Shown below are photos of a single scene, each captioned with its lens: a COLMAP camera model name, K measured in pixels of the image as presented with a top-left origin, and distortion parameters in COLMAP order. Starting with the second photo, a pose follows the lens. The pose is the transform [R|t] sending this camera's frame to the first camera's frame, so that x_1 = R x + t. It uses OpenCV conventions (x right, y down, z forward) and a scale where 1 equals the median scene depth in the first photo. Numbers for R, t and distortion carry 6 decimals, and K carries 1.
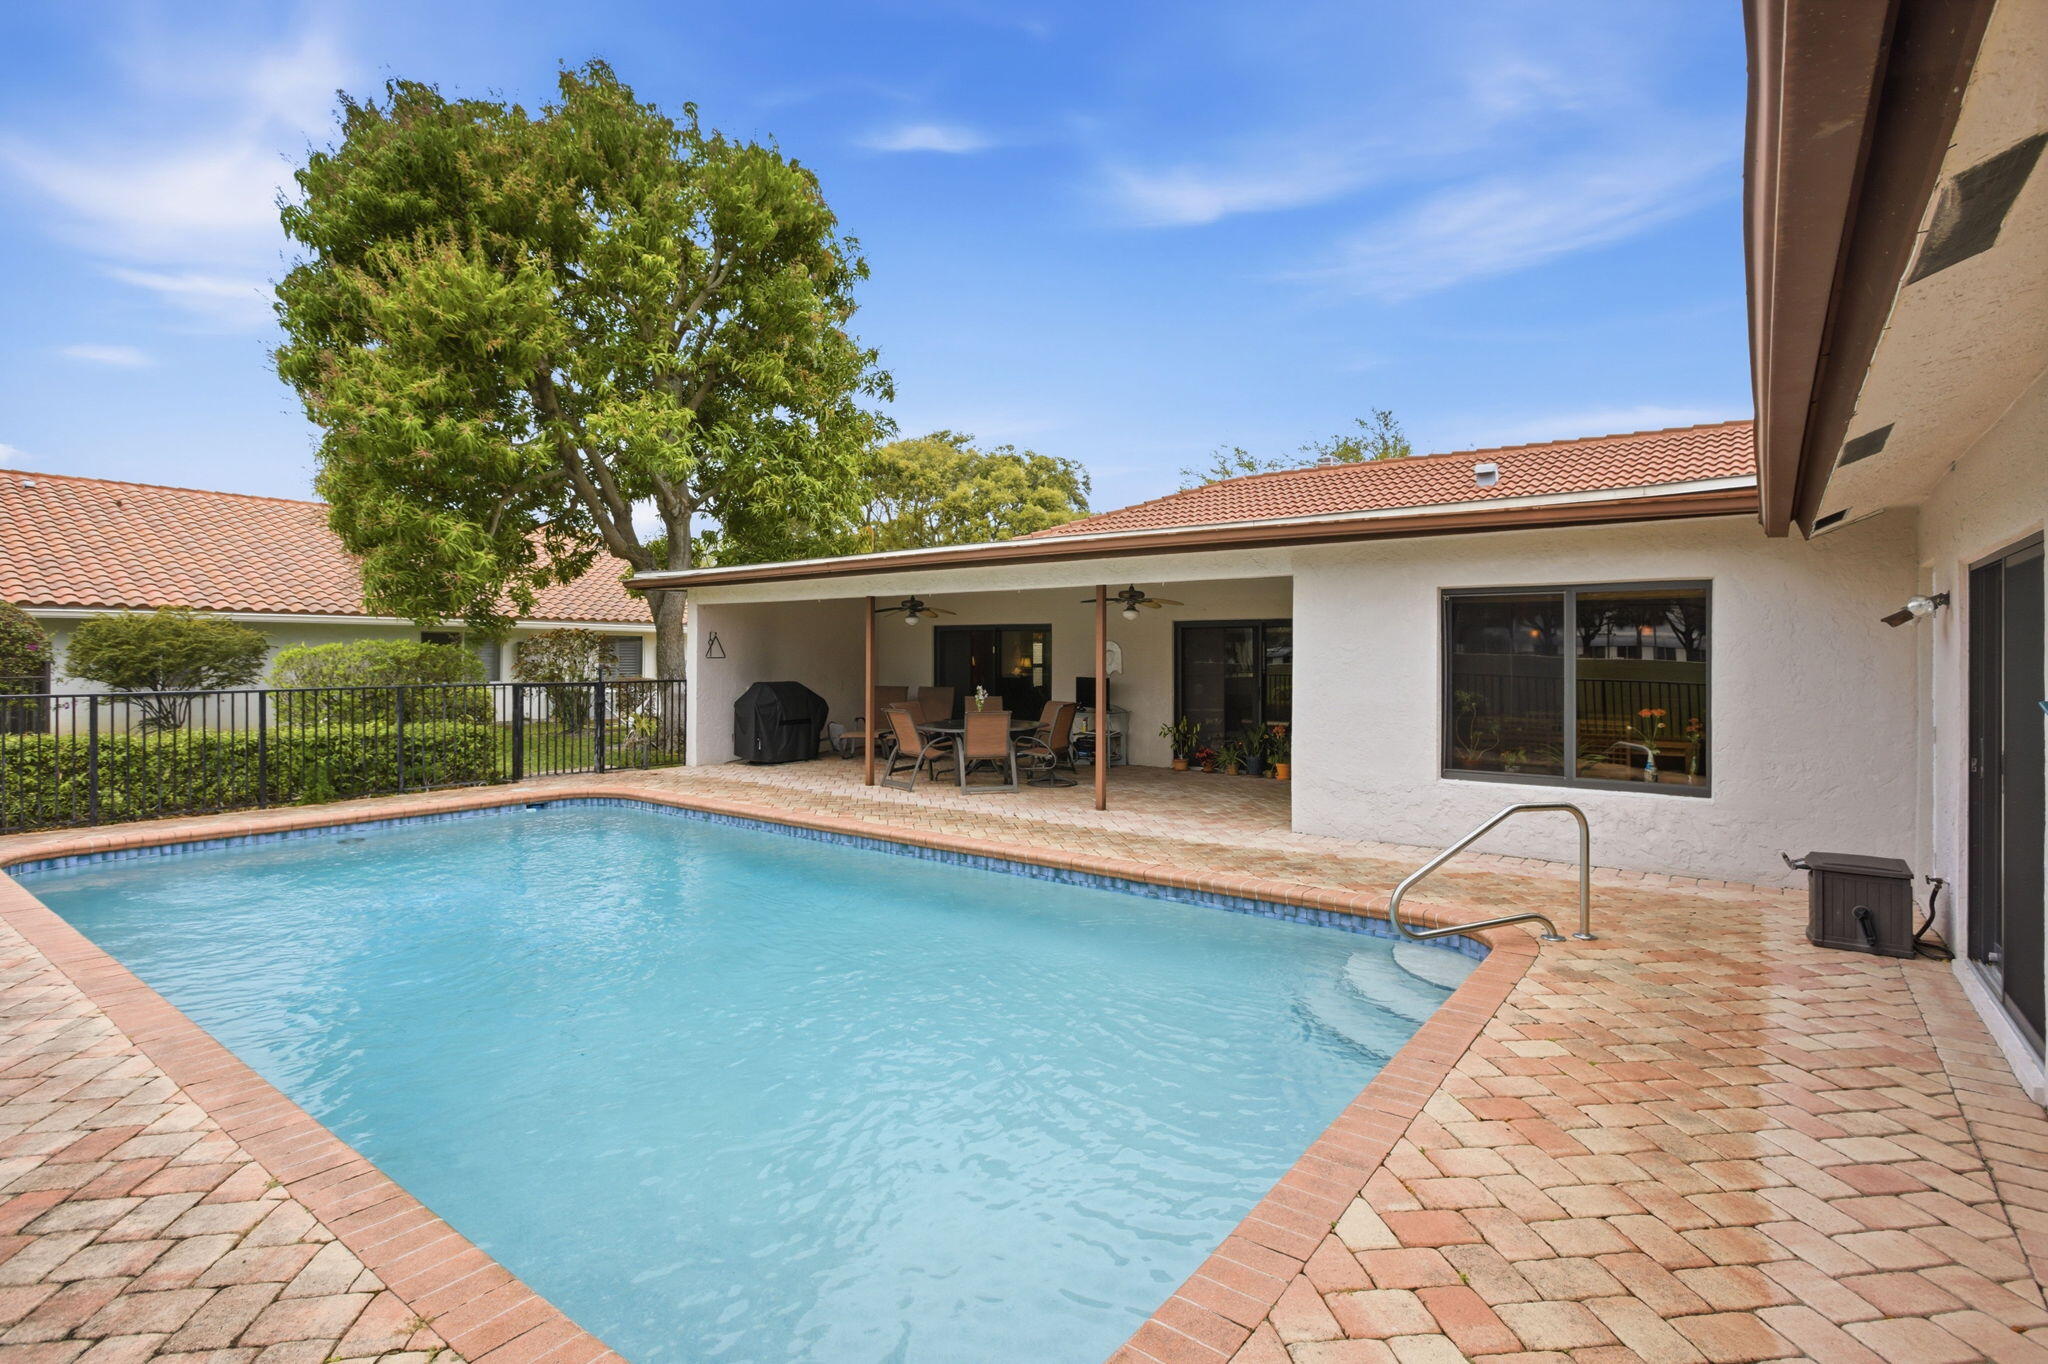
lens RADIAL K [[980.3, 0, 1019.4], [0, 980.3, 658.2], [0, 0, 1]] dist [-0.003566, -0.000847]
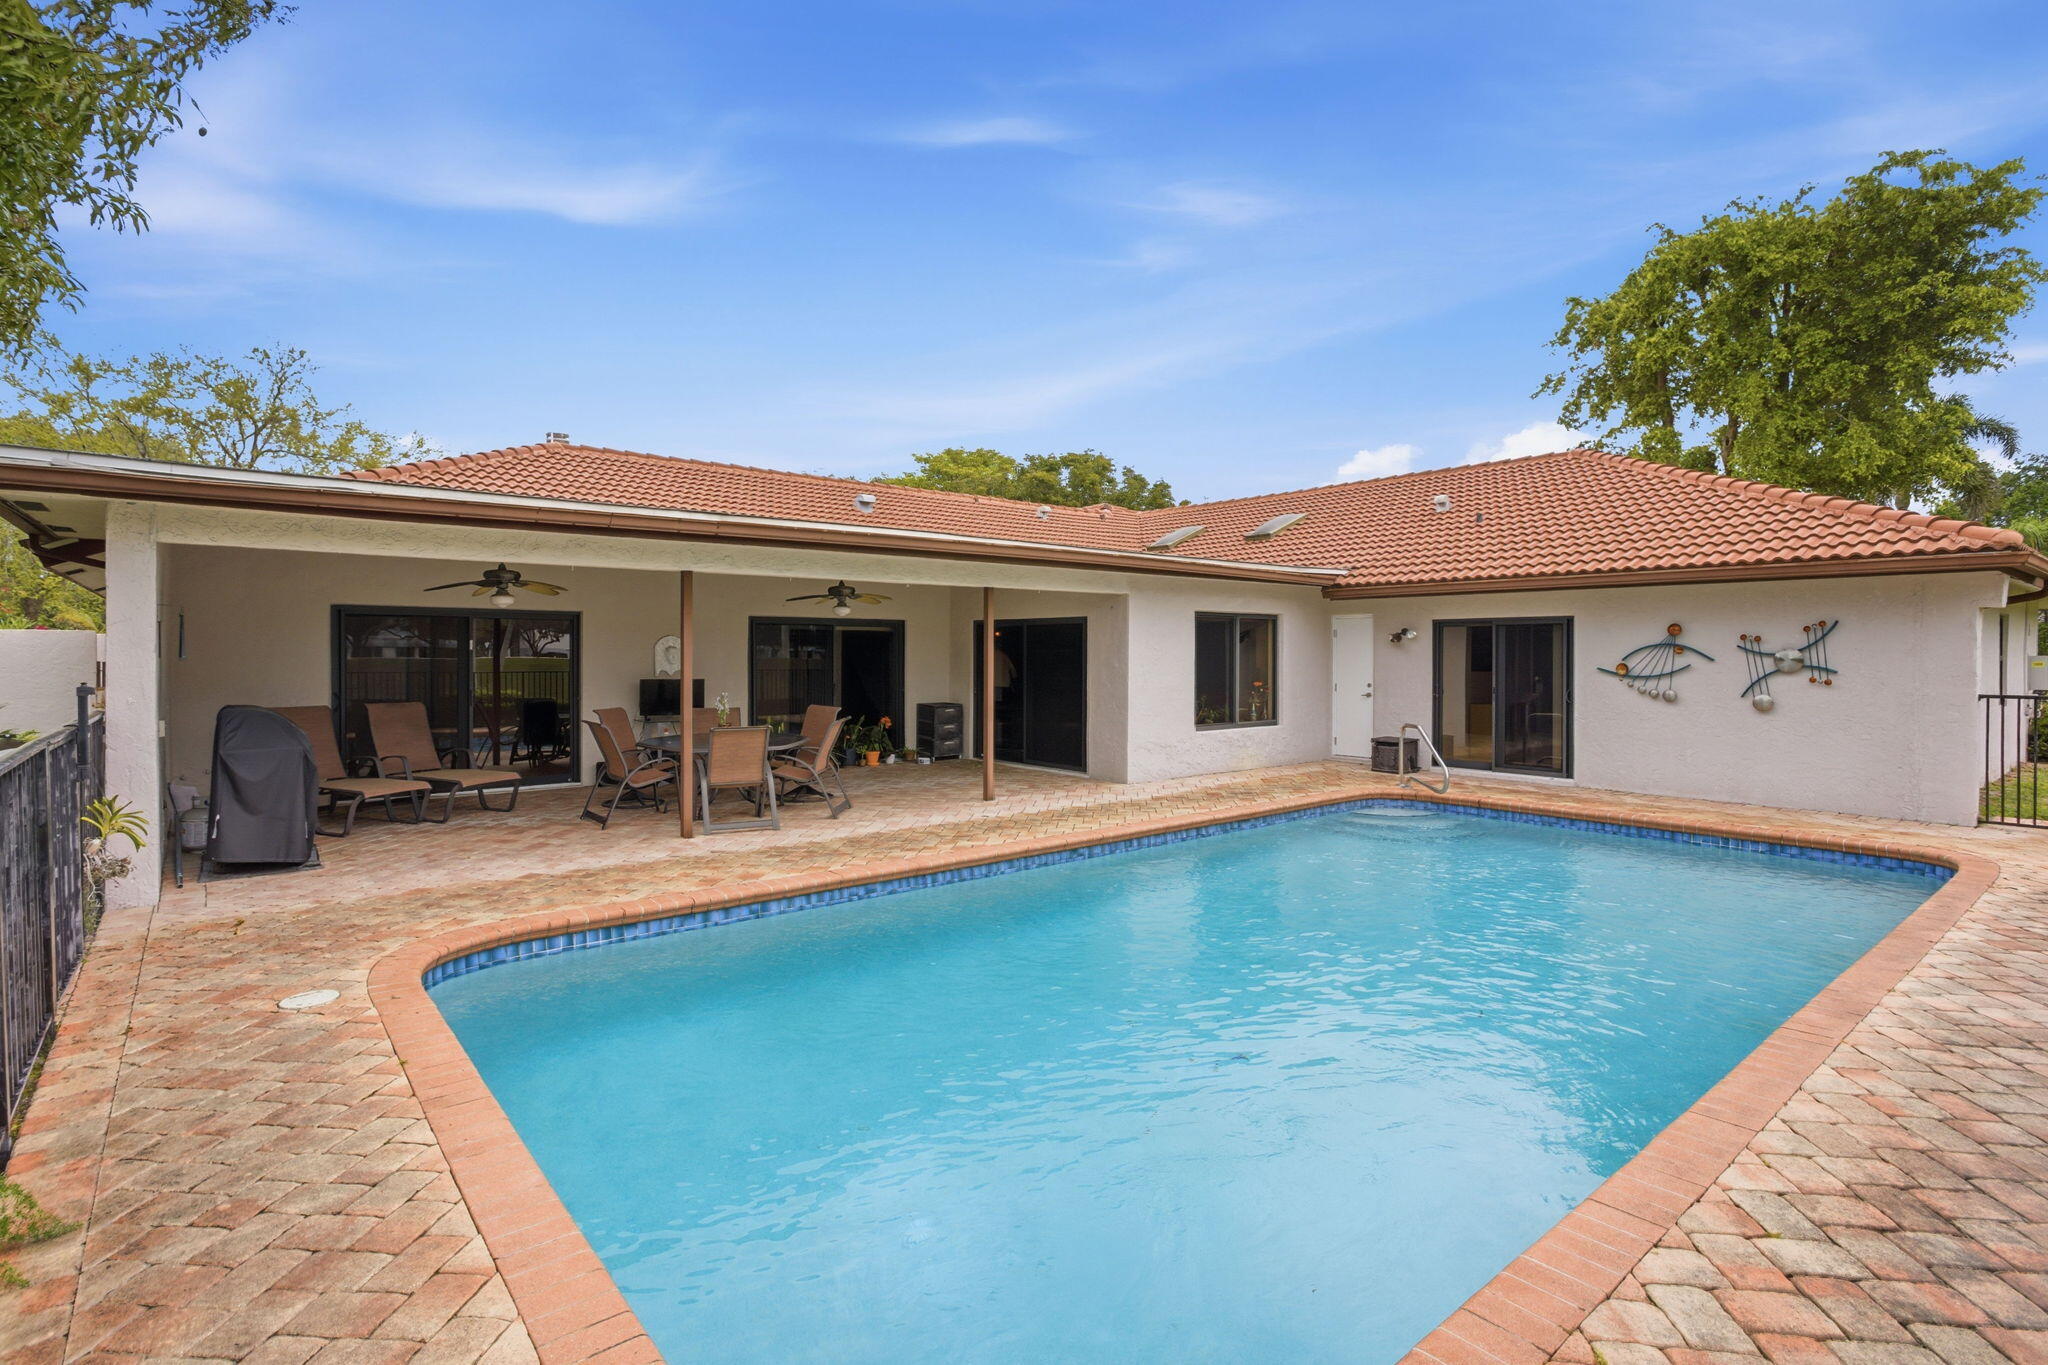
lens RADIAL K [[980.3, 0, 1019.4], [0, 980.3, 658.7], [0, 0, 1]] dist [-0.003566, -0.000847]
pose [[0.223511, -0.004733, 0.974690, -1.052840], [0.003627, 0.999985, 0.004024, -0.001653], [-0.974695, 0.002636, 0.223525, 0.824864]]
